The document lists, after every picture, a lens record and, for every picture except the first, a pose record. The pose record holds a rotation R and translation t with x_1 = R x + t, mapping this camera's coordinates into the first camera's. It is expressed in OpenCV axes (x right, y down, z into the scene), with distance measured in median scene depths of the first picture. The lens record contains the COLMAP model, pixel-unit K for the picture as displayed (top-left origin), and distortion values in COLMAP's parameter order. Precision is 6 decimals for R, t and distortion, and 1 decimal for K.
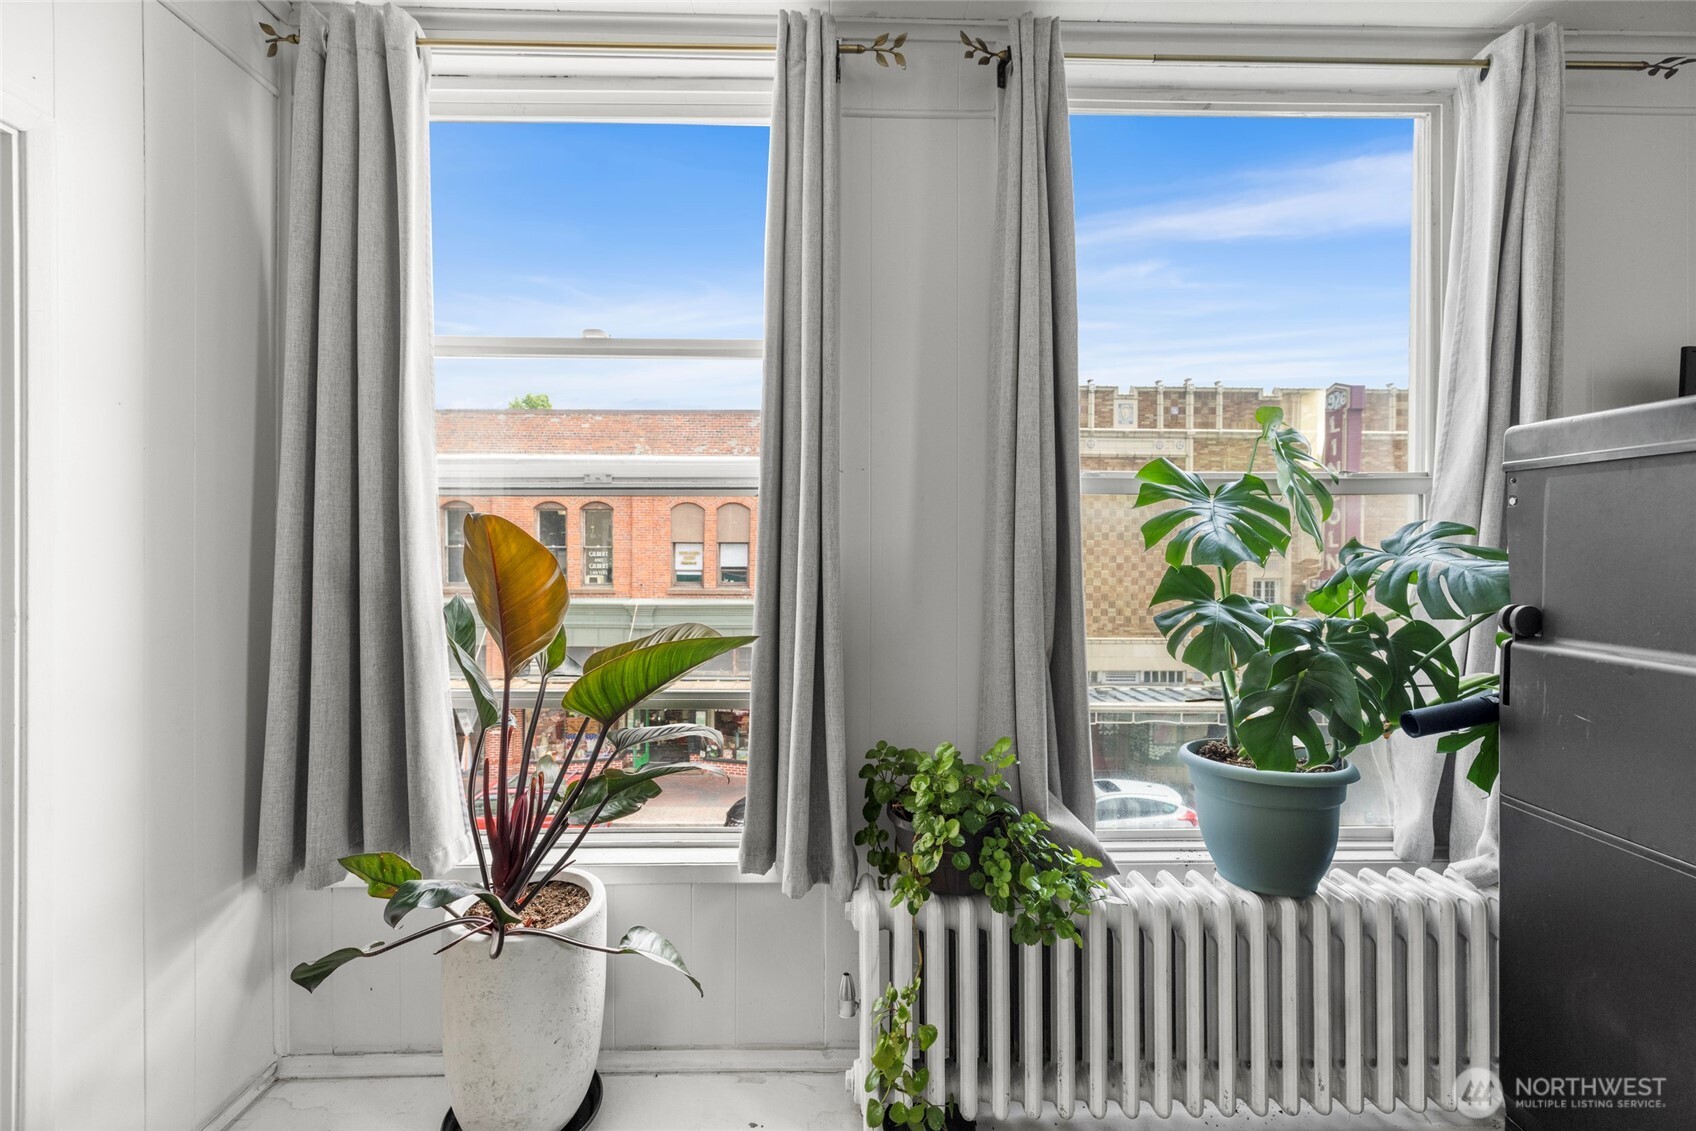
lens RADIAL K [[730.8, 0, 844.2], [0, 730.8, 551.7], [0, 0, 1]] dist [0.002739, -0.000643]
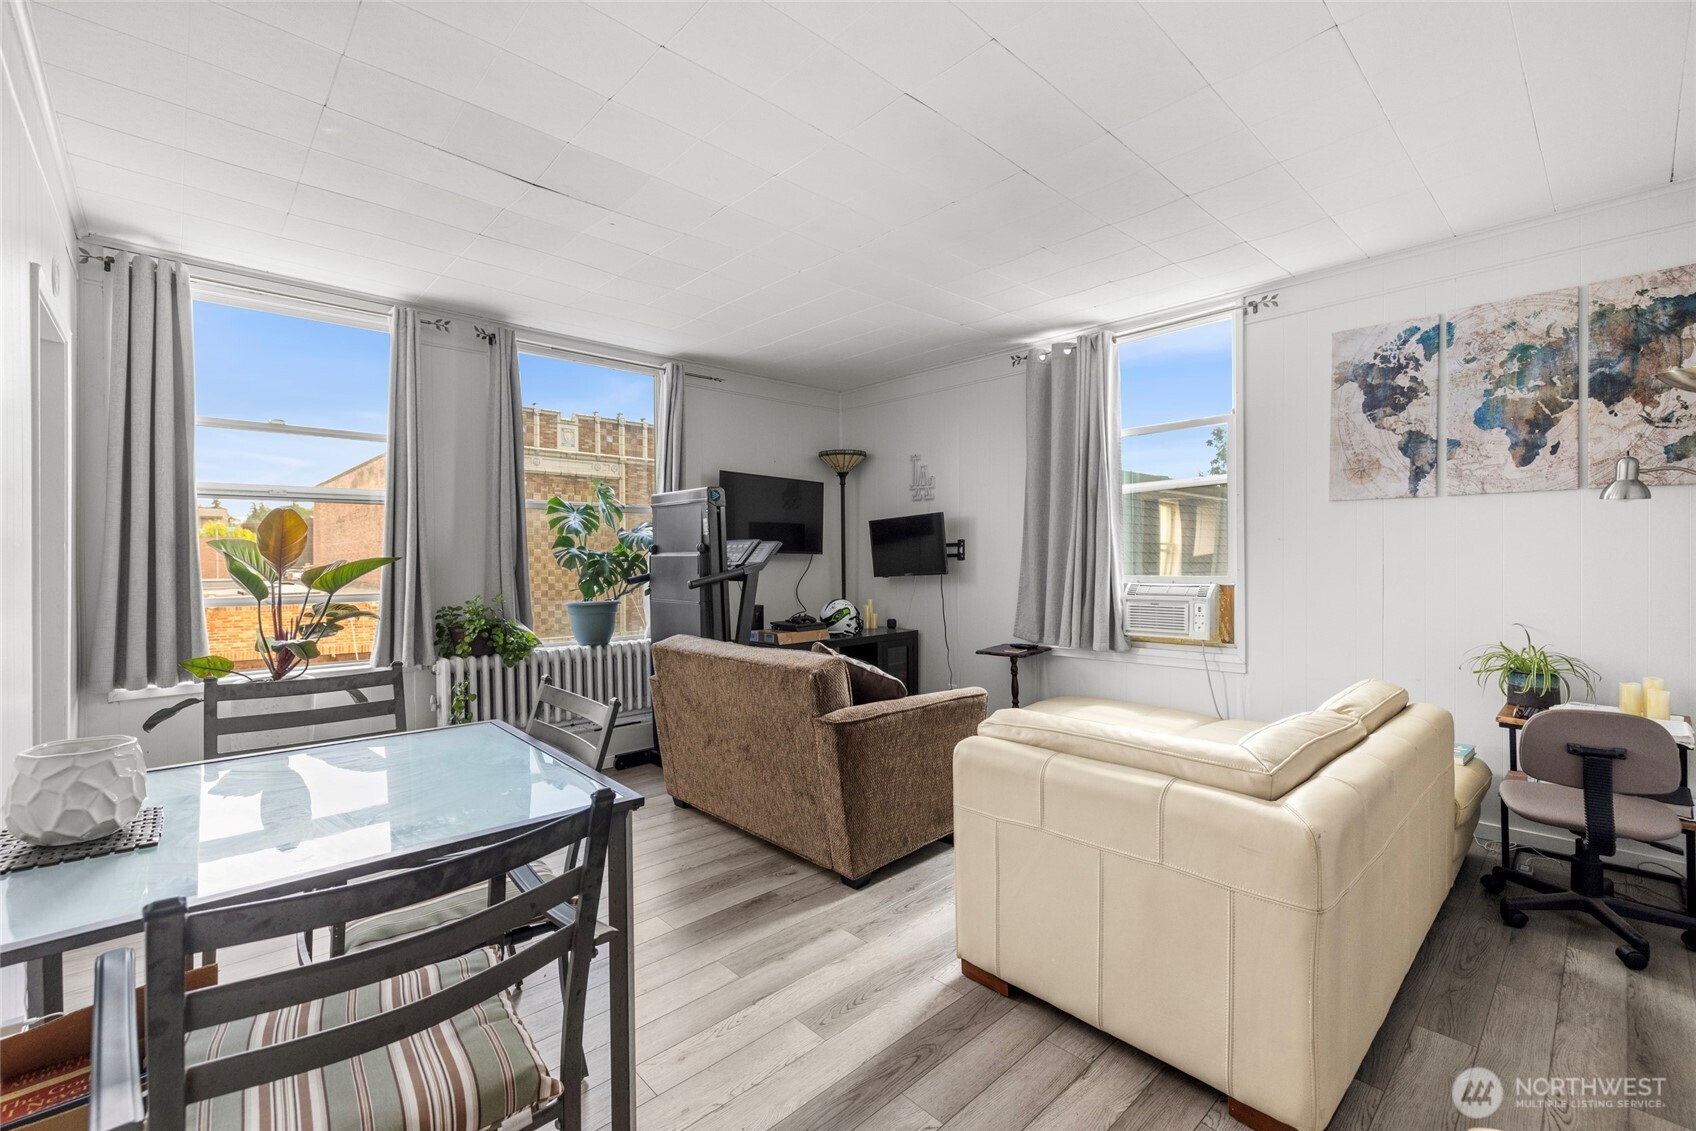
lens RADIAL K [[730.8, 0, 835.3], [0, 730.8, 565.1], [0, 0, 1]] dist [0.002739, -0.000643]
pose [[0.758579, -0.013045, 0.651451, -0.600276], [0.013575, 0.999899, 0.004216, 0.139236], [-0.651440, 0.005646, 0.758679, -1.882873]]
